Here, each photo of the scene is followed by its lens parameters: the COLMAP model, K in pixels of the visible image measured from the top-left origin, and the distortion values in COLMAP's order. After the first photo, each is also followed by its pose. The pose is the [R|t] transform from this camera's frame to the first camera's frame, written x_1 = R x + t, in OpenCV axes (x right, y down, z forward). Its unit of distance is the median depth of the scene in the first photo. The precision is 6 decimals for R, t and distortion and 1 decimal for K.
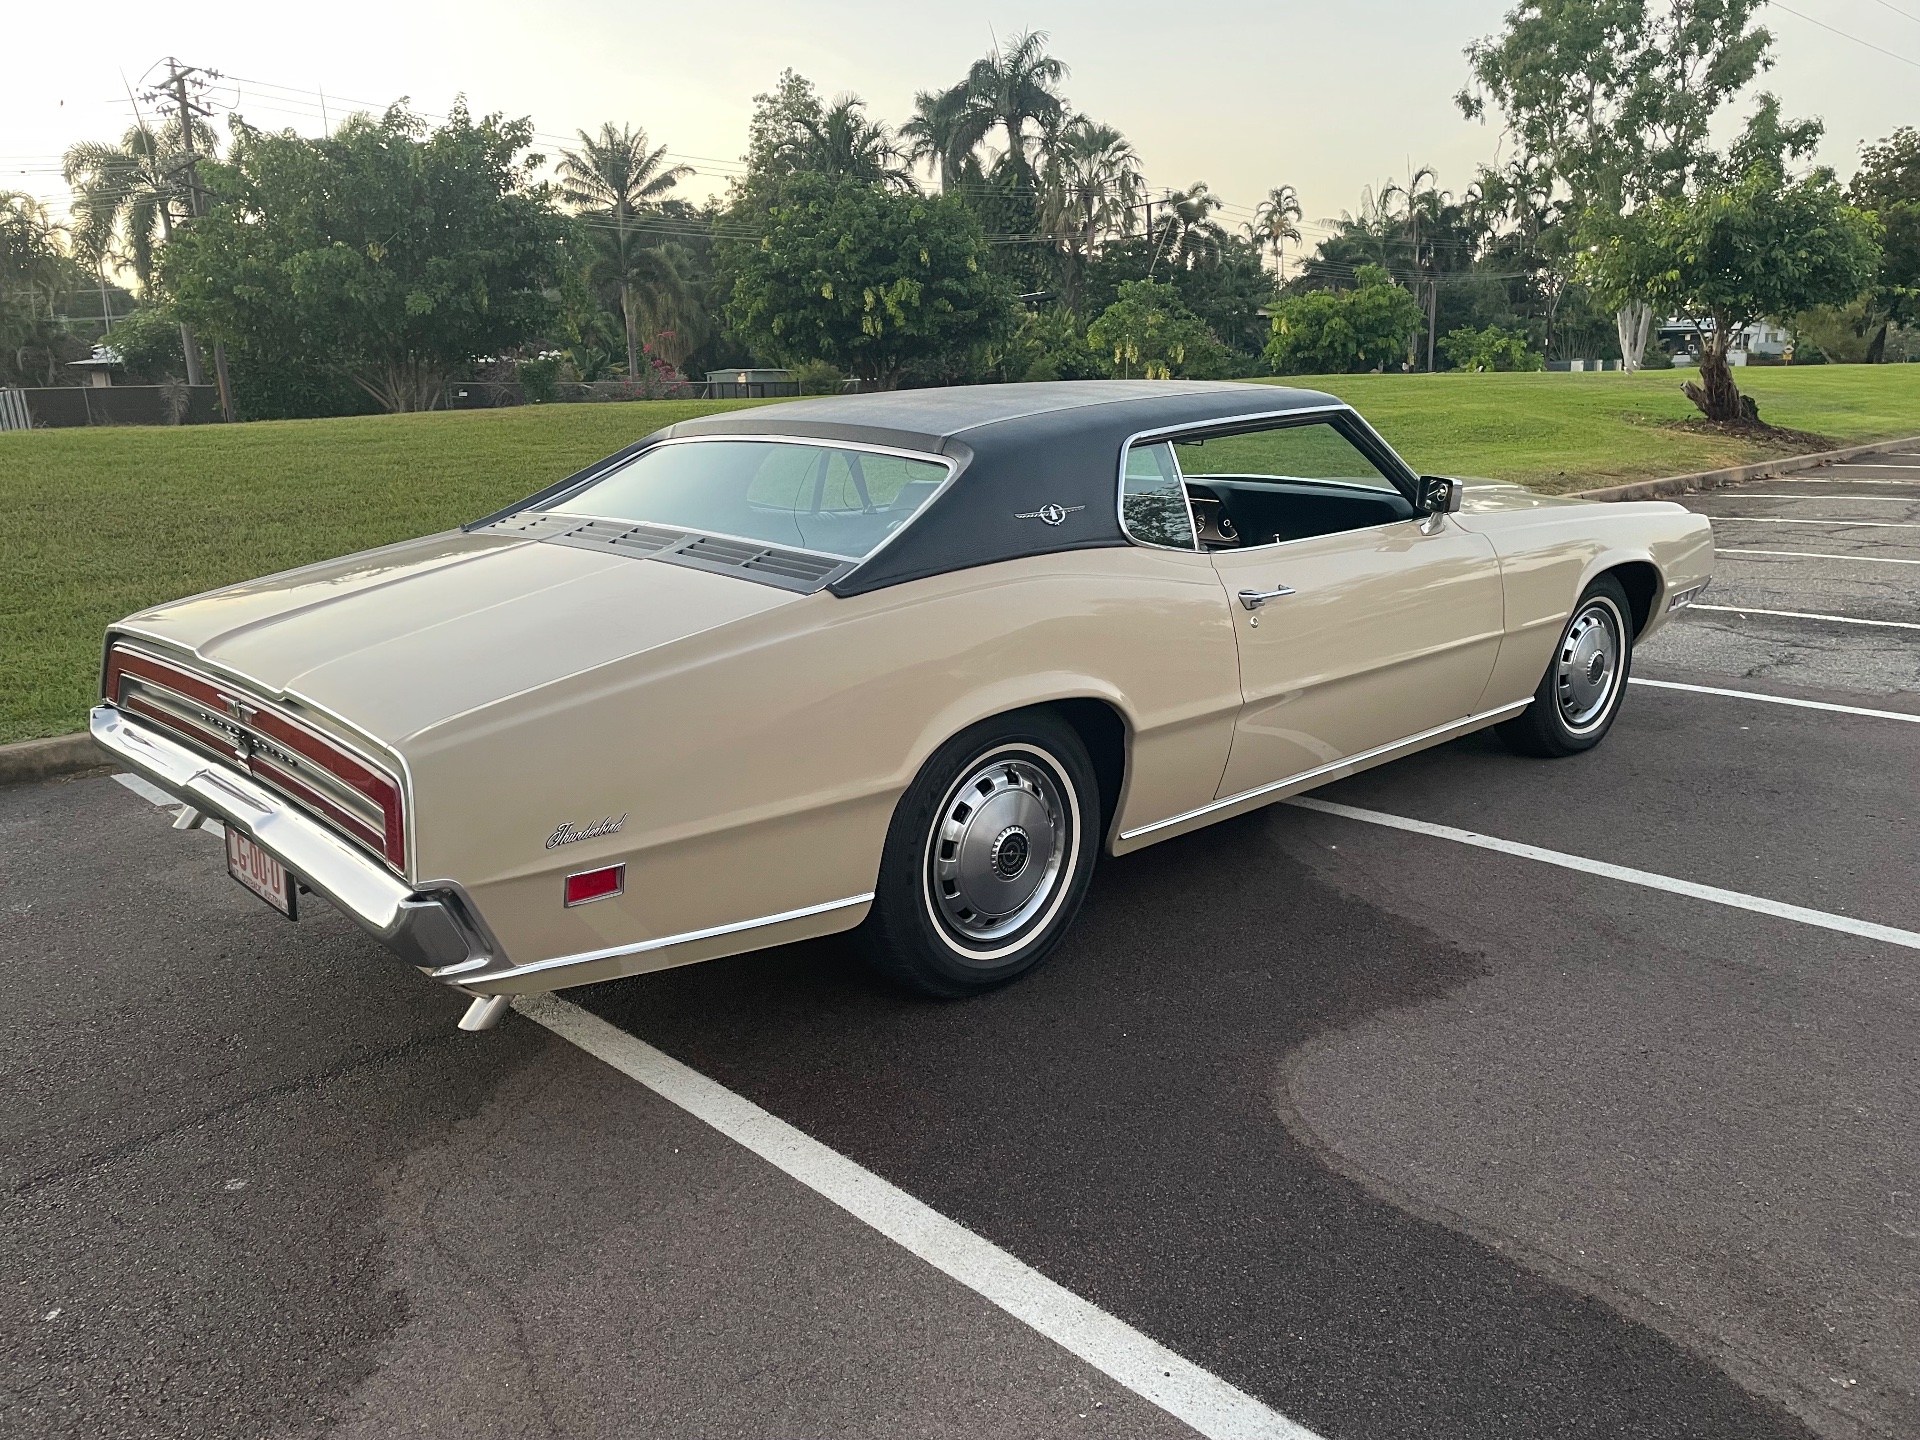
lens RADIAL K [[1446.4, 0, 924.8], [0, 1446.4, 697.5], [0, 0, 1]] dist [0.078009, -0.100676]
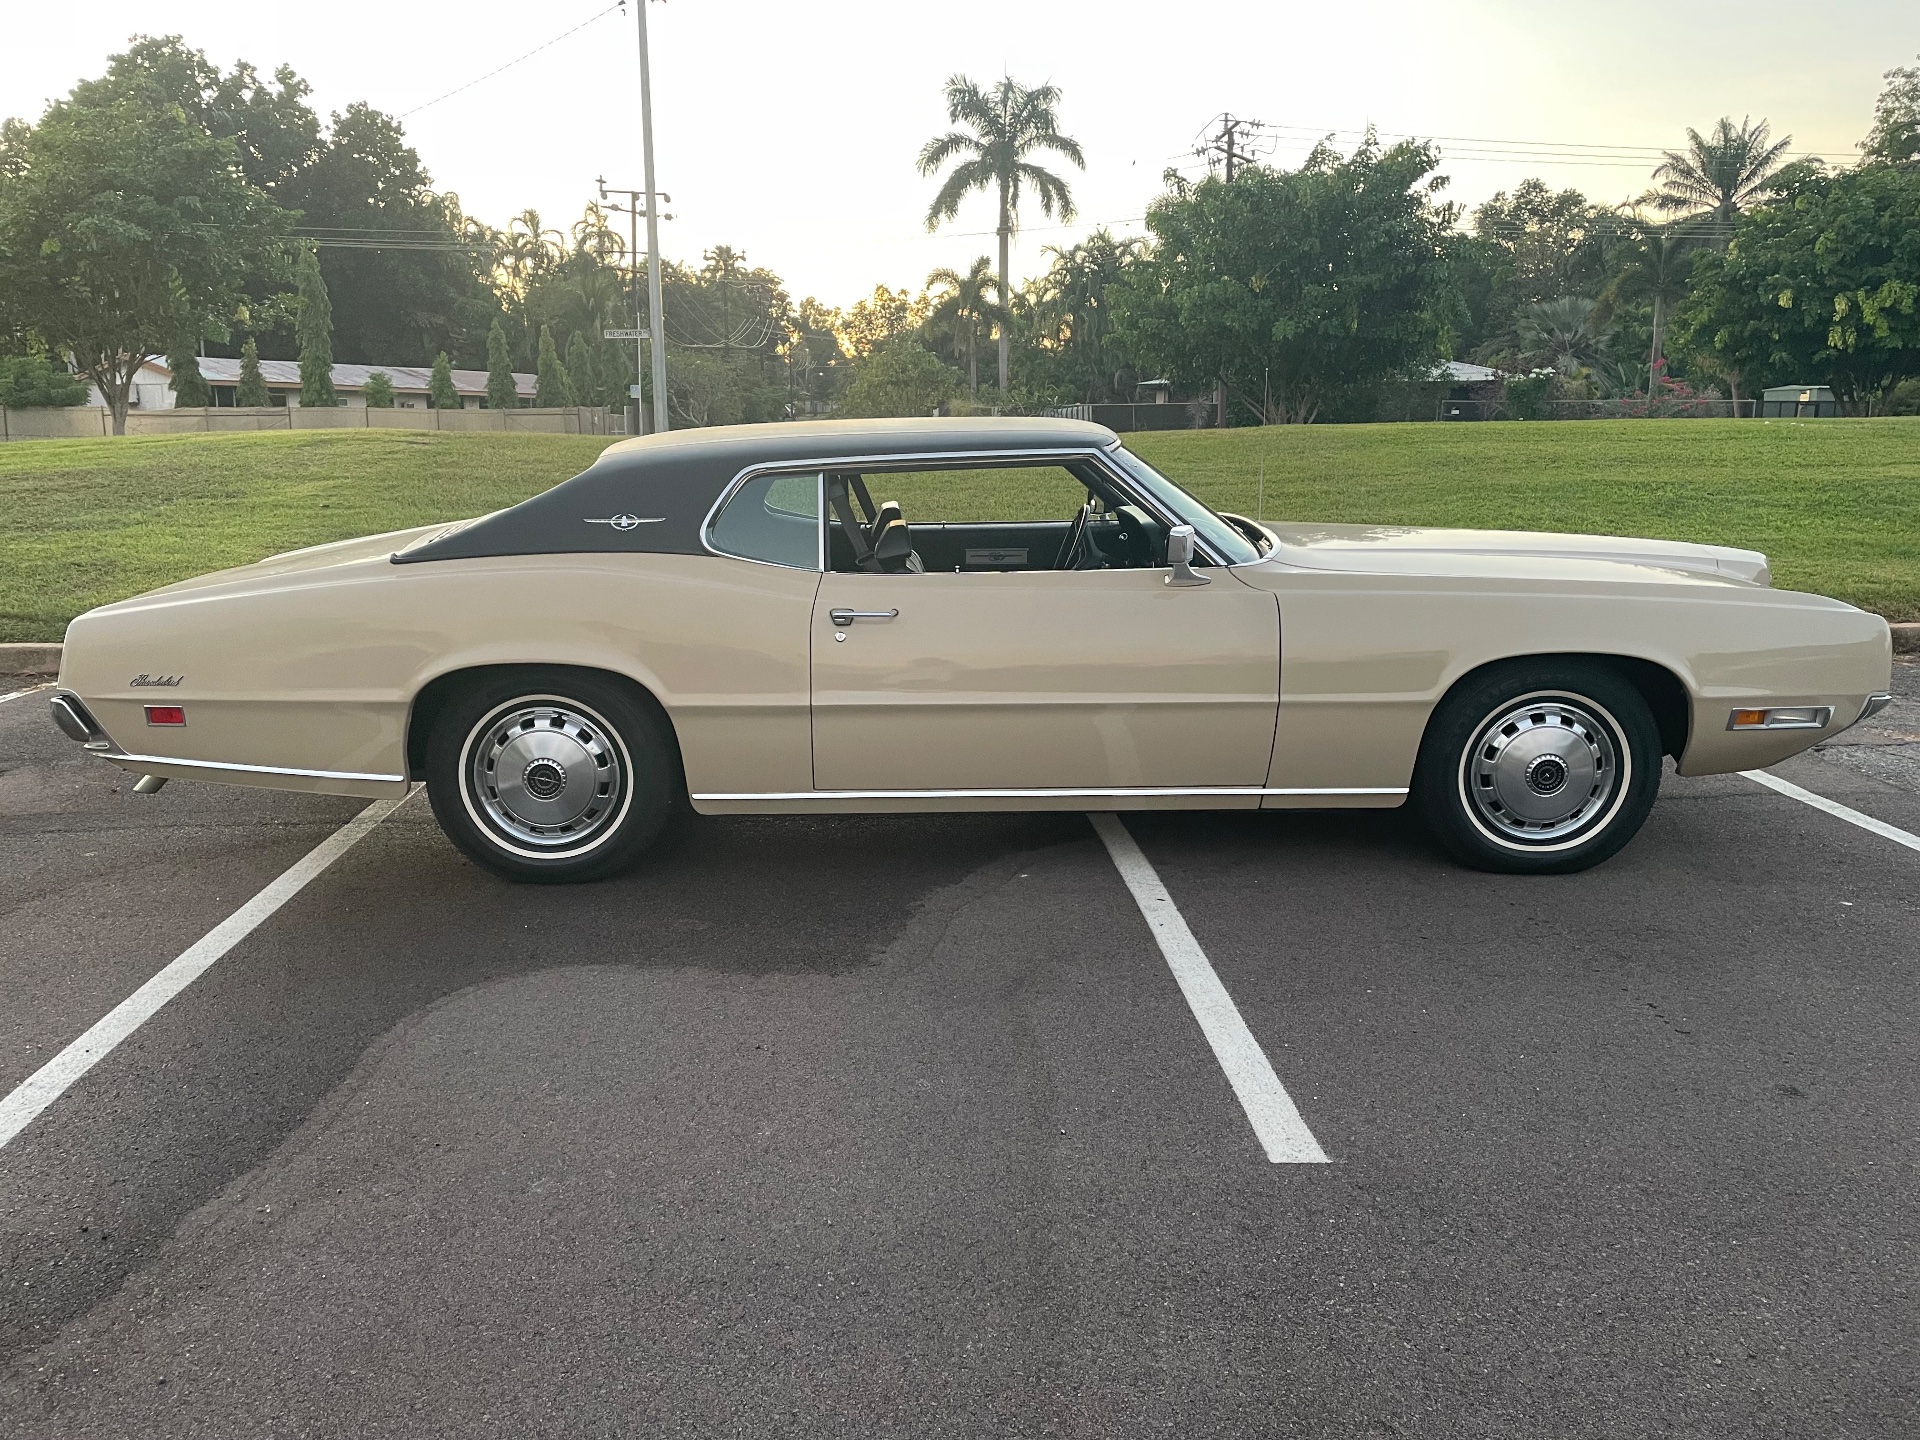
lens RADIAL K [[1446.4, 0, 979.3], [0, 1446.4, 718.5], [0, 0, 1]] dist [0.078009, -0.100676]
pose [[0.752191, 0.153739, -0.640759, 0.167775], [-0.151133, 0.986731, 0.059333, -0.011683], [0.641379, 0.052210, 0.765446, 0.034645]]
